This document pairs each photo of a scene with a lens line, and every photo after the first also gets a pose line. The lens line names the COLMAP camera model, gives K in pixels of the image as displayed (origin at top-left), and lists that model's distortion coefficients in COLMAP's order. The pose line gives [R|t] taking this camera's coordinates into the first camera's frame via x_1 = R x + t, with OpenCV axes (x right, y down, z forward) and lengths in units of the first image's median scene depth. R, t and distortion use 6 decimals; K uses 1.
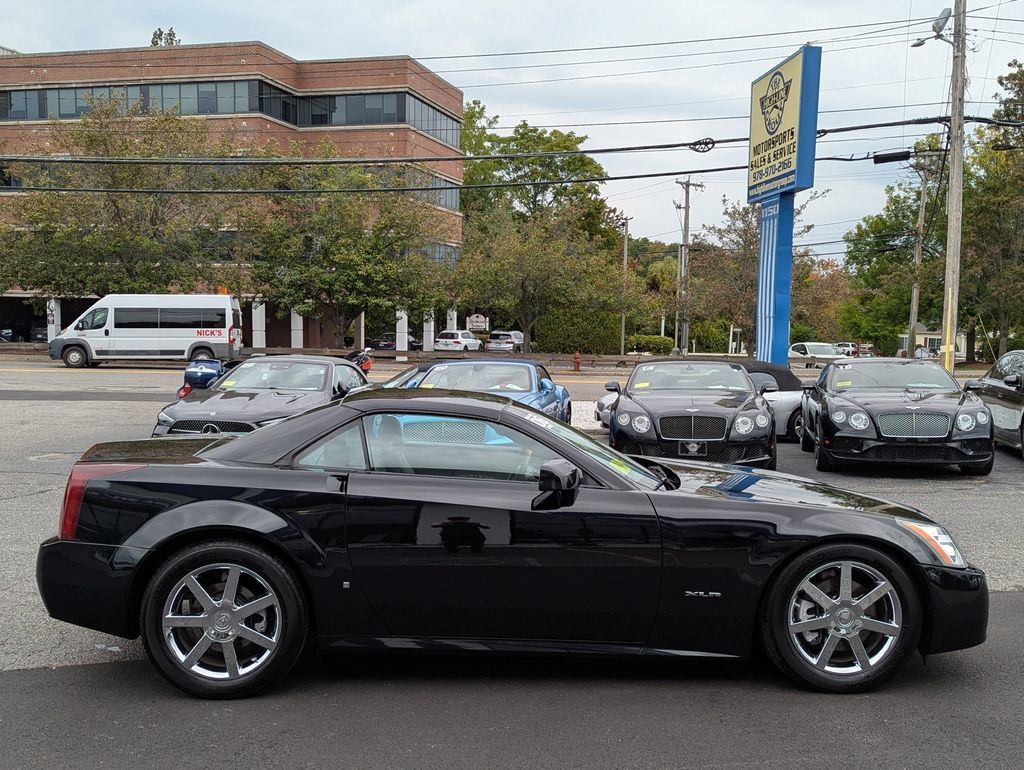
lens RADIAL K [[975.5, 0, 495.4], [0, 975.5, 422.4], [0, 0, 1]] dist [0.041917, -0.005494]
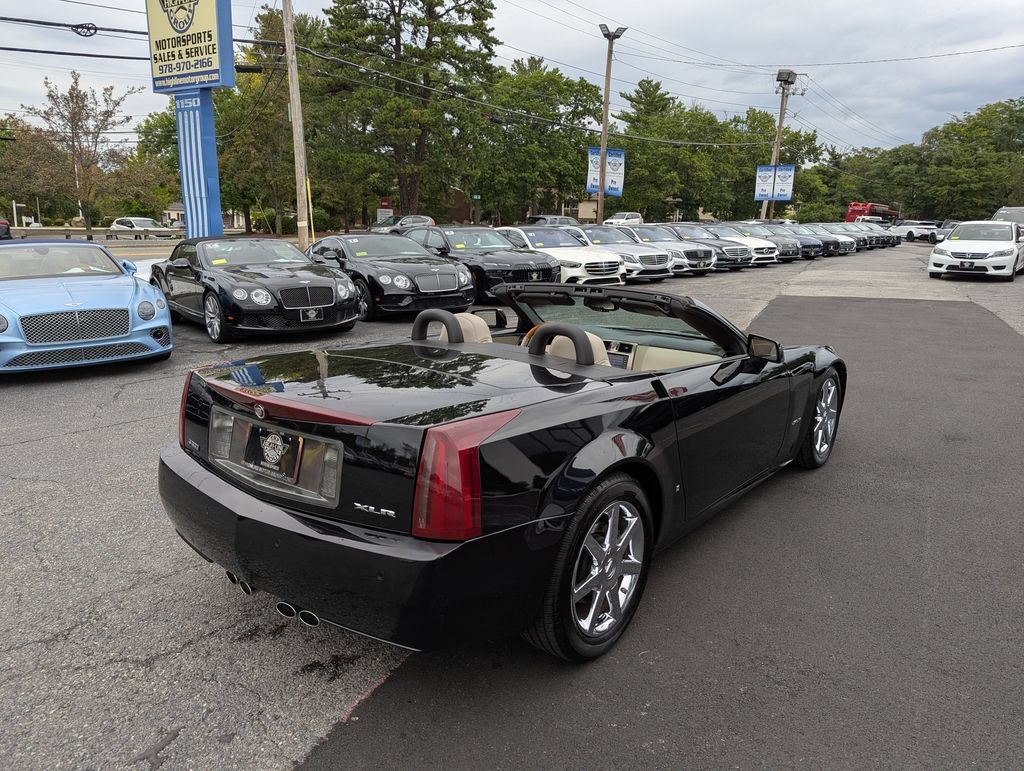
lens RADIAL K [[707.8, 0, 522.9], [0, 707.8, 389.3], [0, 0, 1]] dist [0.061438, -0.045868]
pose [[0.669952, -0.176676, 0.721075, -0.130556], [0.063779, 0.981376, 0.181198, -0.012059], [-0.739660, -0.075405, 0.668743, 0.111009]]
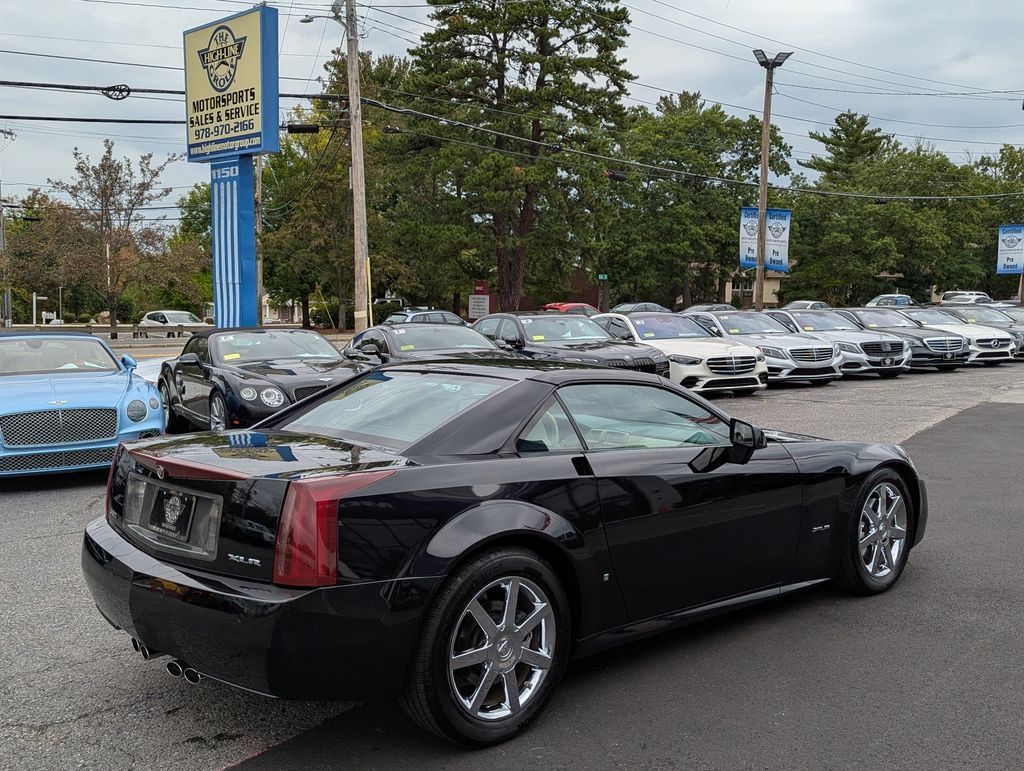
lens RADIAL K [[988.3, 0, 513.4], [0, 988.3, 426.5], [0, 0, 1]] dist [0.057677, -0.016307]
pose [[0.777338, -0.088473, 0.622831, -0.132440], [0.067058, 0.996074, 0.057798, -0.004982], [-0.625499, -0.003163, 0.780219, 0.059675]]
